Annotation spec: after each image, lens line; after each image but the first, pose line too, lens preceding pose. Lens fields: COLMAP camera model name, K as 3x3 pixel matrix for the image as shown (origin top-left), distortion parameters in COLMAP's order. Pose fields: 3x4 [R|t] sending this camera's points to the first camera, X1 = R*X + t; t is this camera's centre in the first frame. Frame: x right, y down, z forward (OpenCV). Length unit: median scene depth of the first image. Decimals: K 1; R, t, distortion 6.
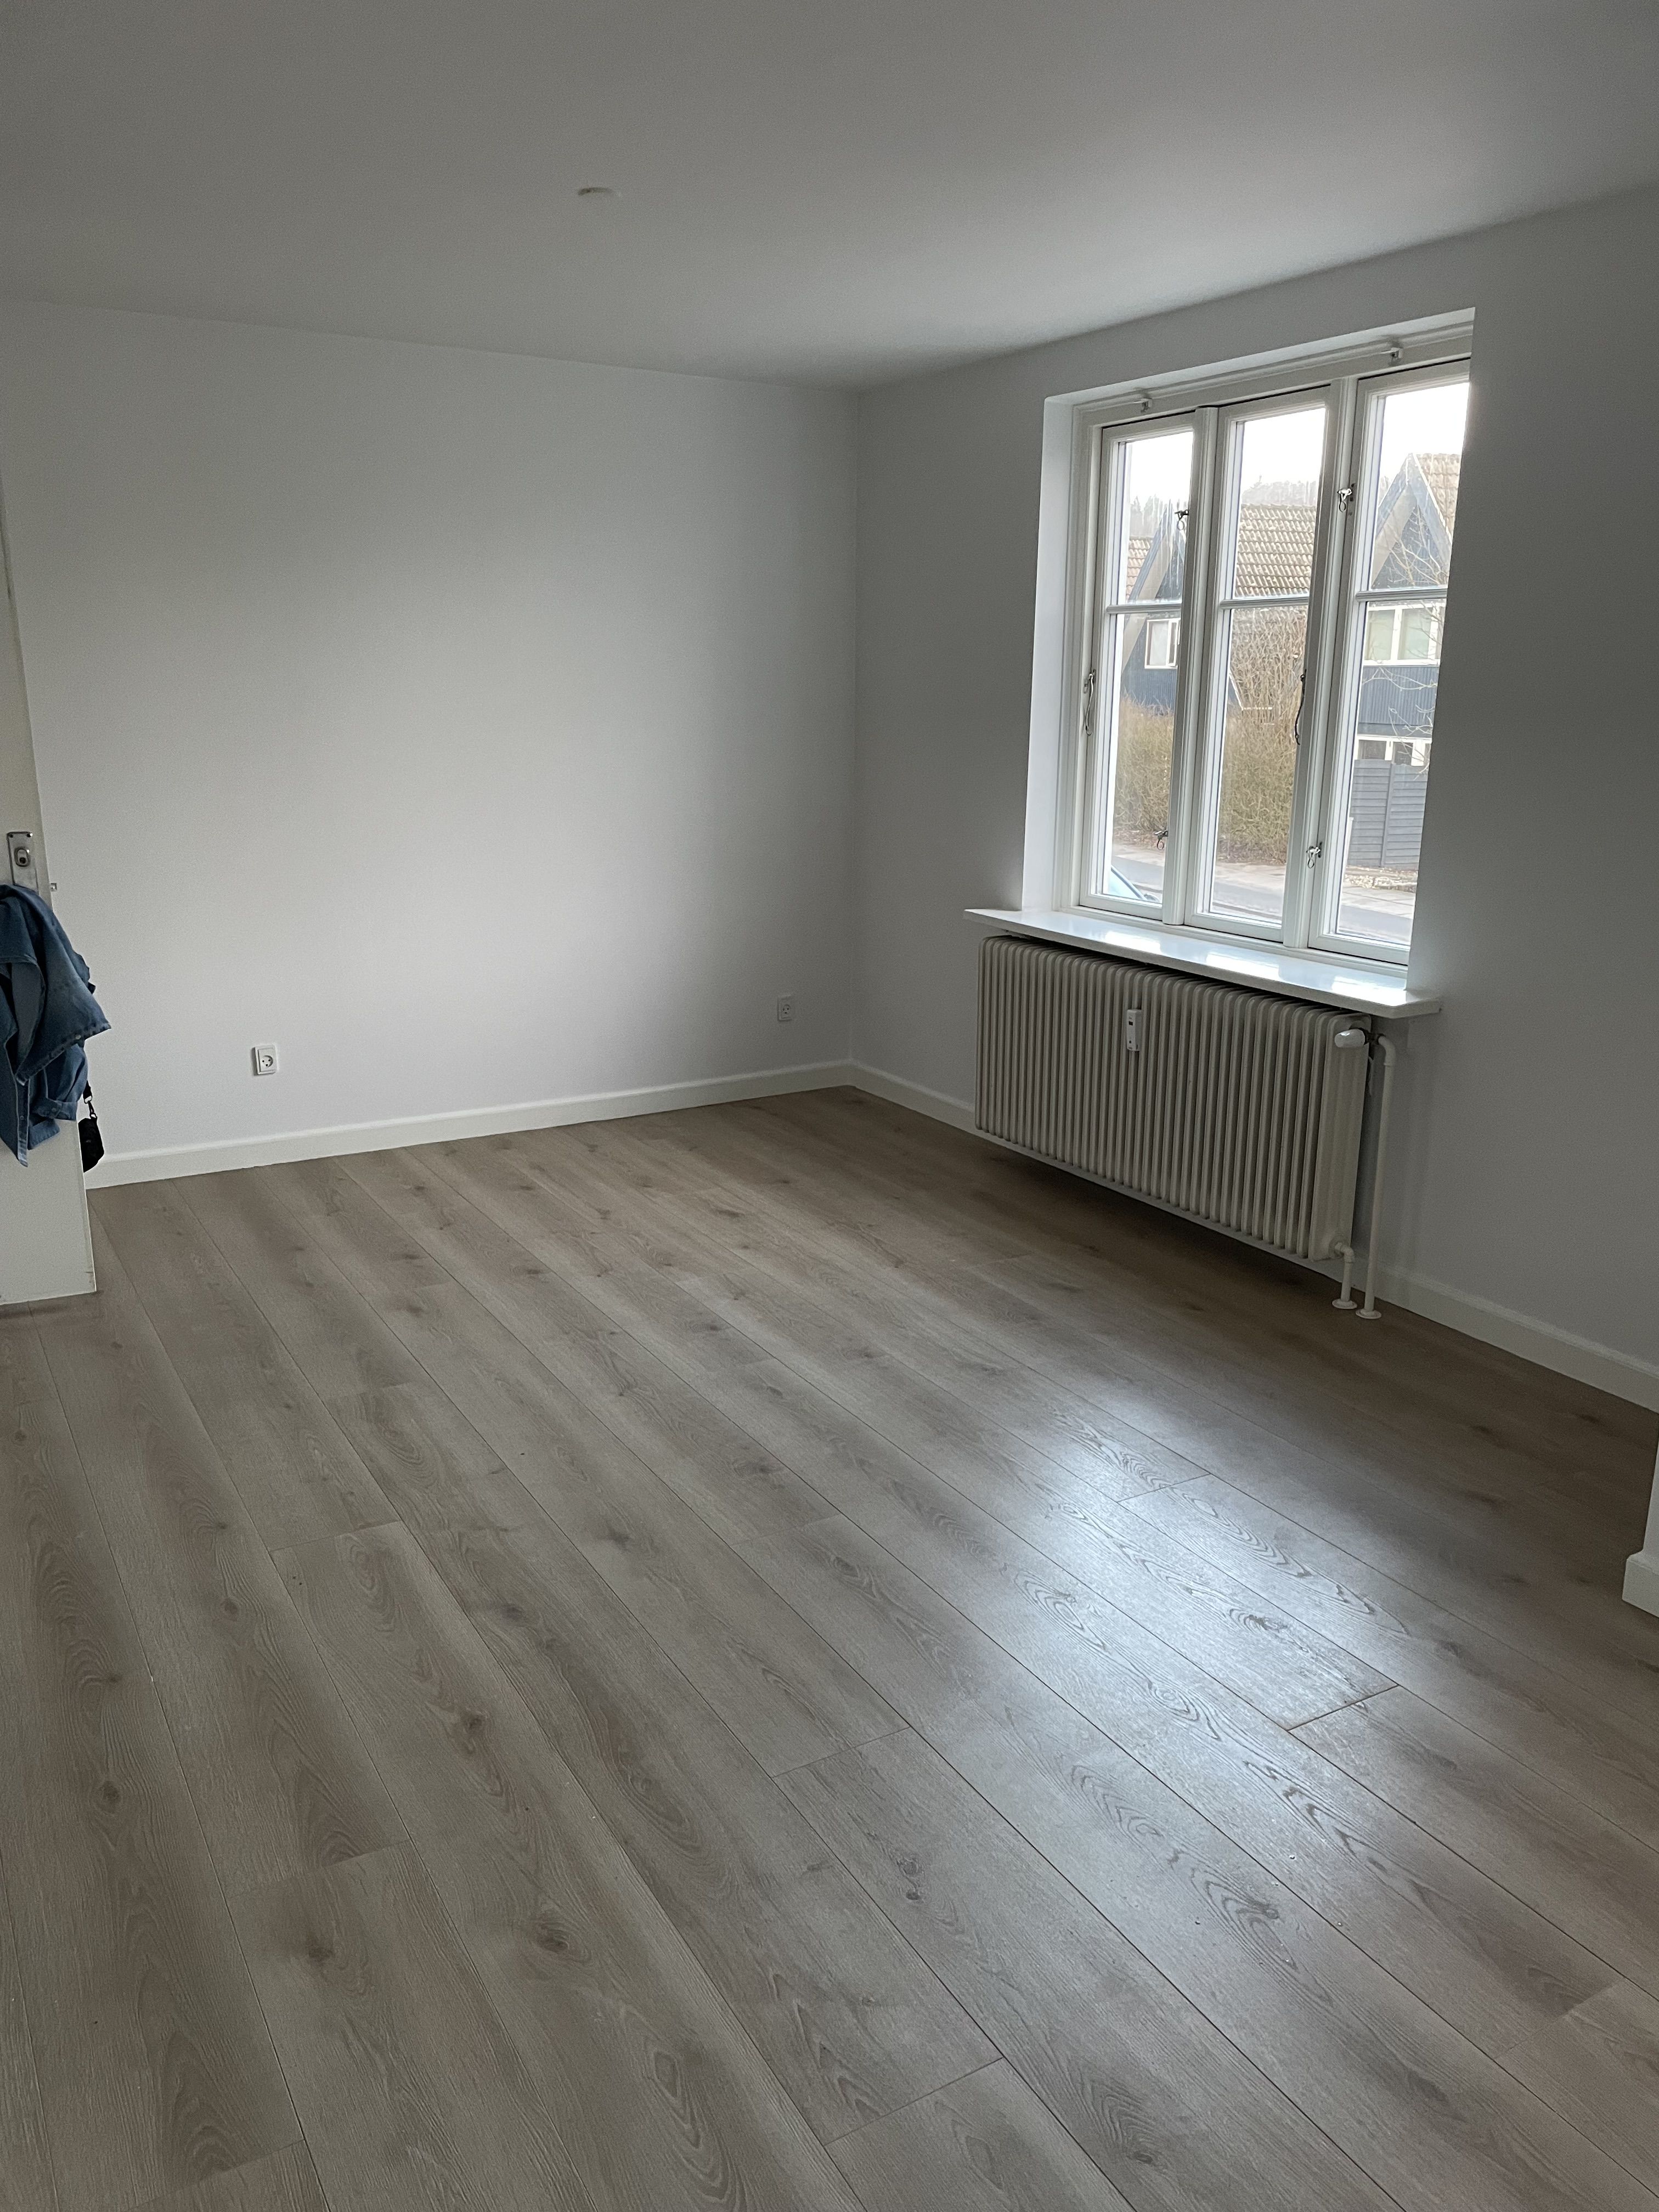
lens RADIAL K [[1676.4, 0, 818.3], [0, 1676.4, 1124.1], [0, 0, 1]] dist [0.008440, -0.003136]
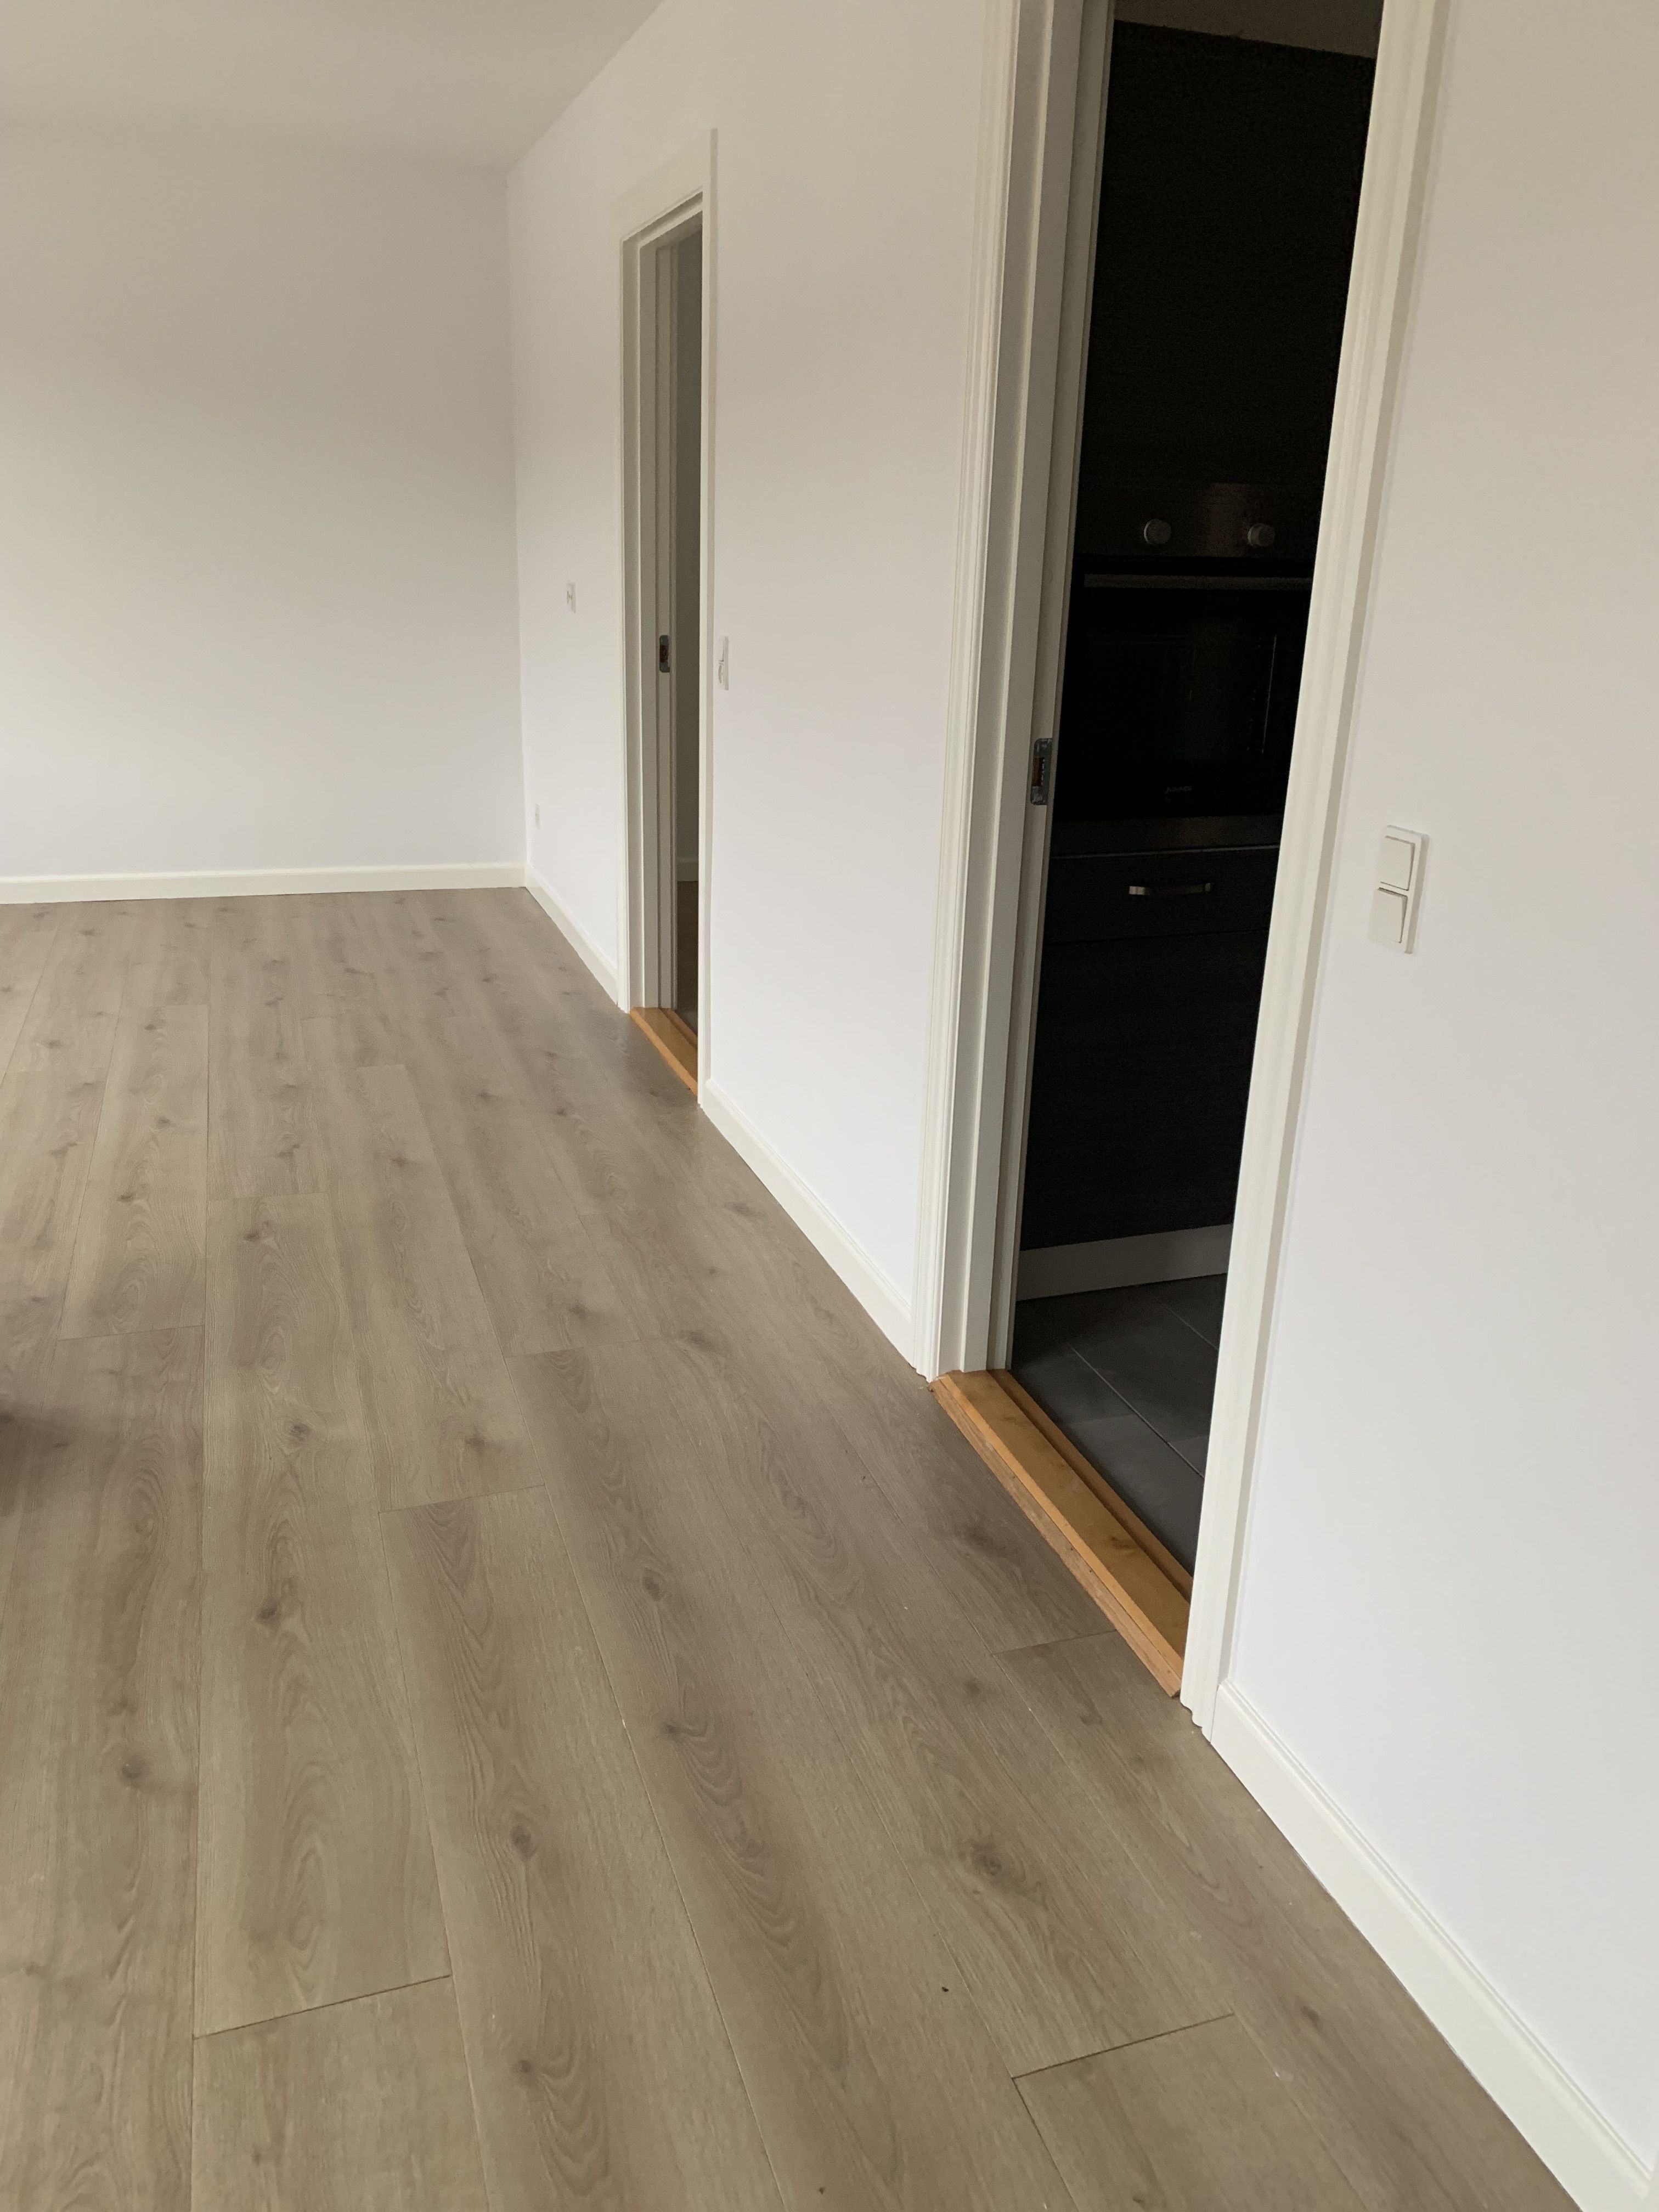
lens RADIAL K [[1694.3, 0, 832.1], [0, 1694.3, 1099.8], [0, 0, 1]] dist [0.002231, 0.005011]
pose [[-0.980473, -0.104951, 0.166310, -0.595145], [0.008109, 0.823394, 0.567412, -0.355469], [-0.196489, 0.557681, -0.806464, 1.462671]]
